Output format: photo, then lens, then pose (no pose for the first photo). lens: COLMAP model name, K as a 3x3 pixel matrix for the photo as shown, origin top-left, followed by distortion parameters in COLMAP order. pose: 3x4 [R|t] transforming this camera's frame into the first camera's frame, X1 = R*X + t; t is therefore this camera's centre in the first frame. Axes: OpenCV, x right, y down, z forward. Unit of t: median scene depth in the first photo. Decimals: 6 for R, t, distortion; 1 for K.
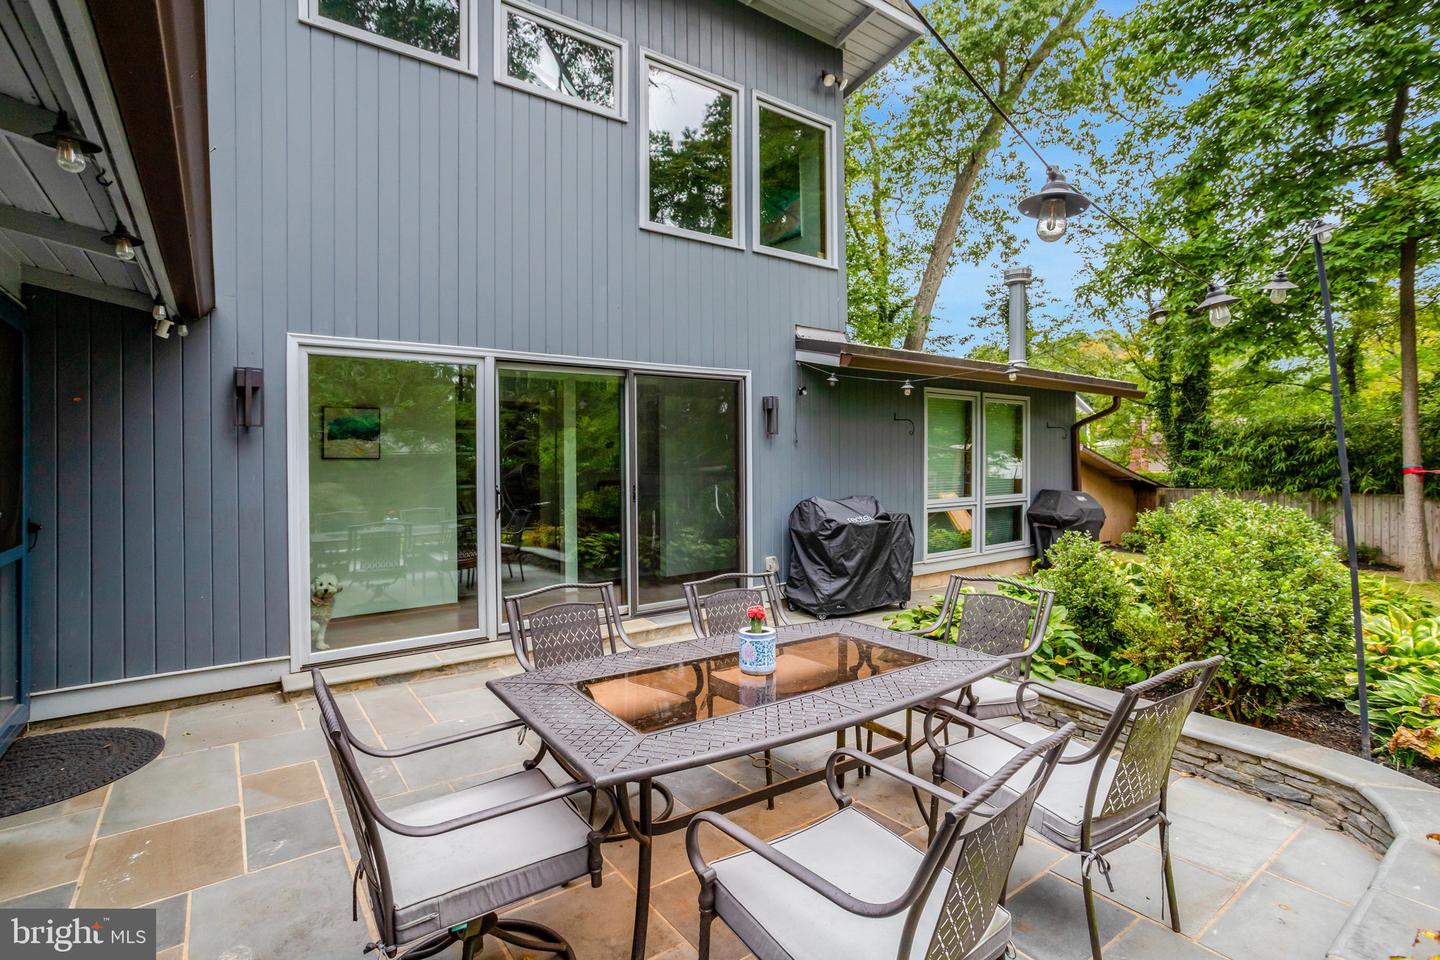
lens RADIAL K [[703.8, 0, 713.5], [0, 703.8, 454.3], [0, 0, 1]] dist [-0.001310, 0.049476]
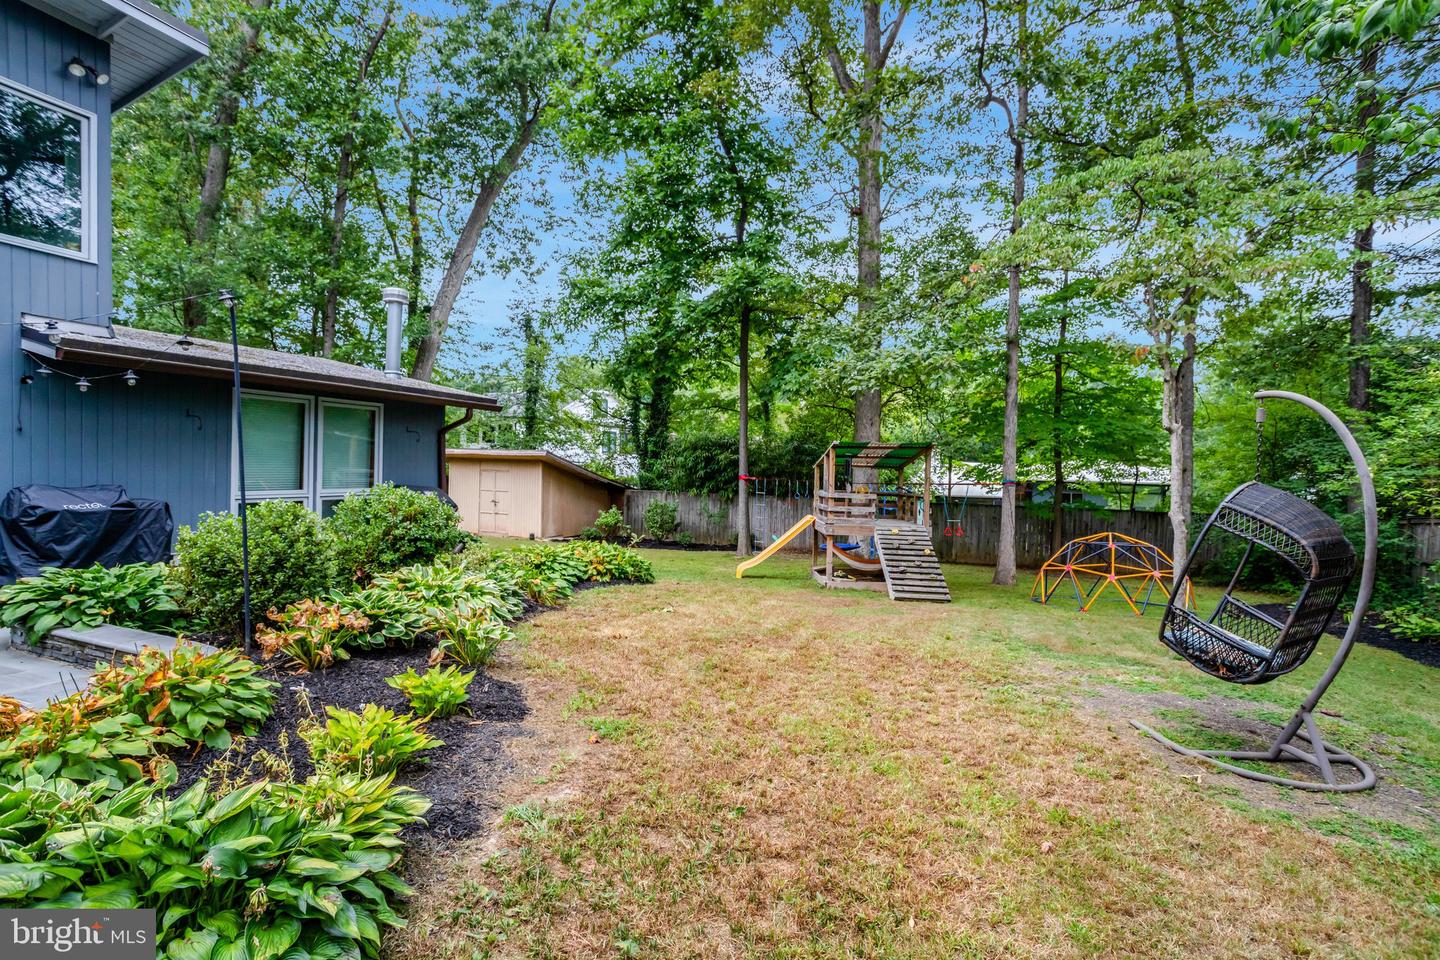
lens RADIAL K [[707.3, 0, 703.1], [0, 707.3, 485.9], [0, 0, 1]] dist [-0.002400, 0.001011]
pose [[0.867781, 0.015329, 0.496710, 0.359500], [-0.035670, 0.998867, 0.031492, -0.003577], [-0.495664, -0.045046, 0.867345, -0.277930]]
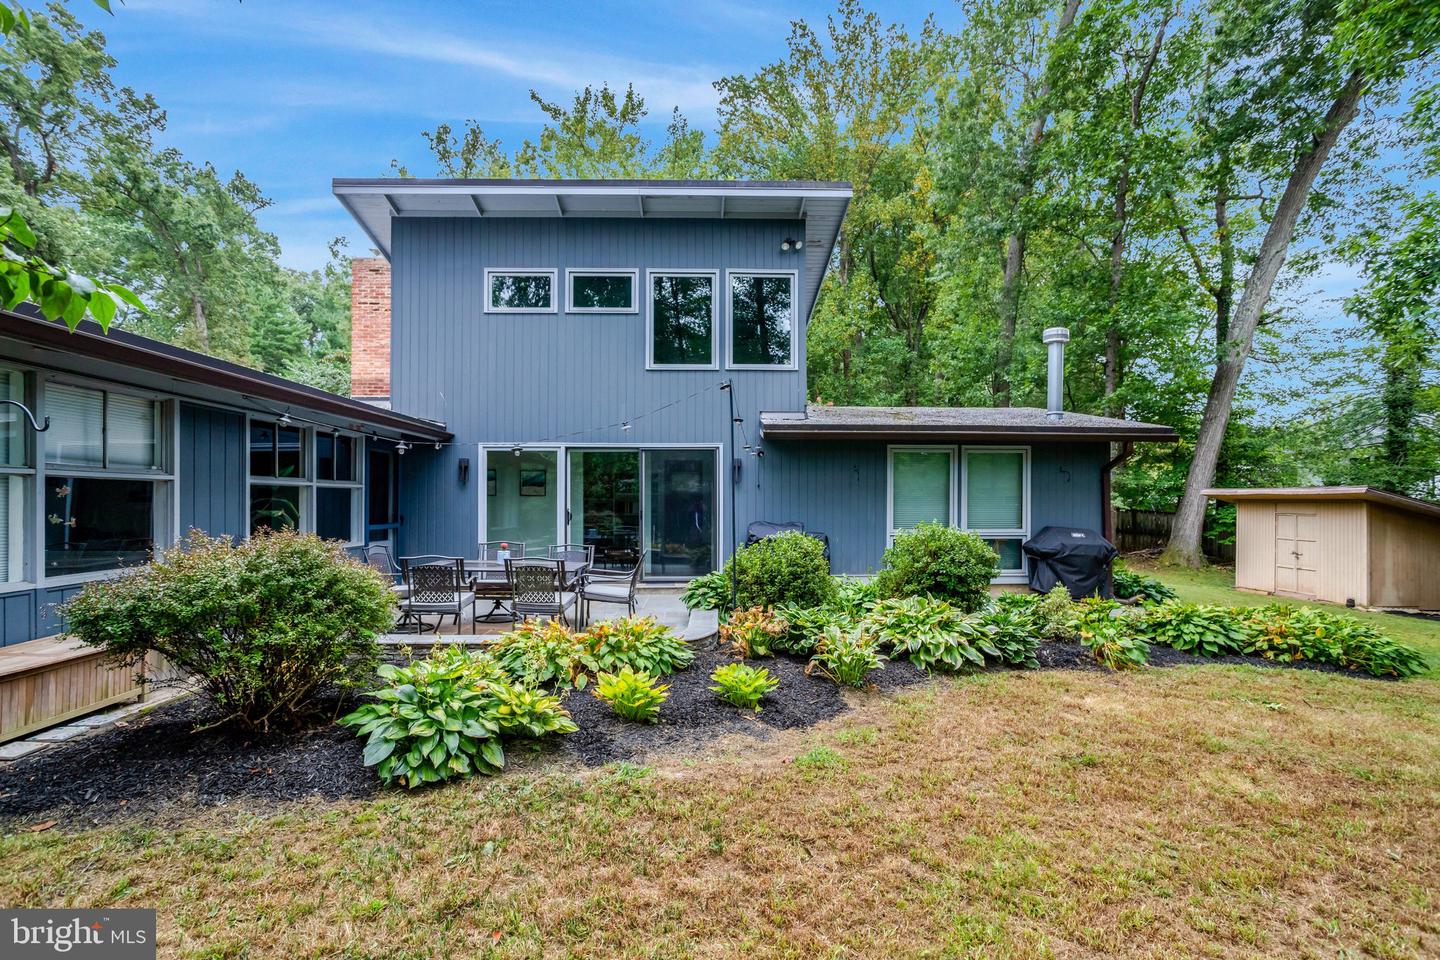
lens RADIAL K [[707.3, 0, 703.1], [0, 707.3, 485.9], [0, 0, 1]] dist [-0.002400, 0.001011]
pose [[0.826251, -0.005672, -0.563274, 0.709455], [-0.002464, 0.999903, -0.013683, 0.001281], [0.563297, 0.012694, 0.826157, -0.277488]]
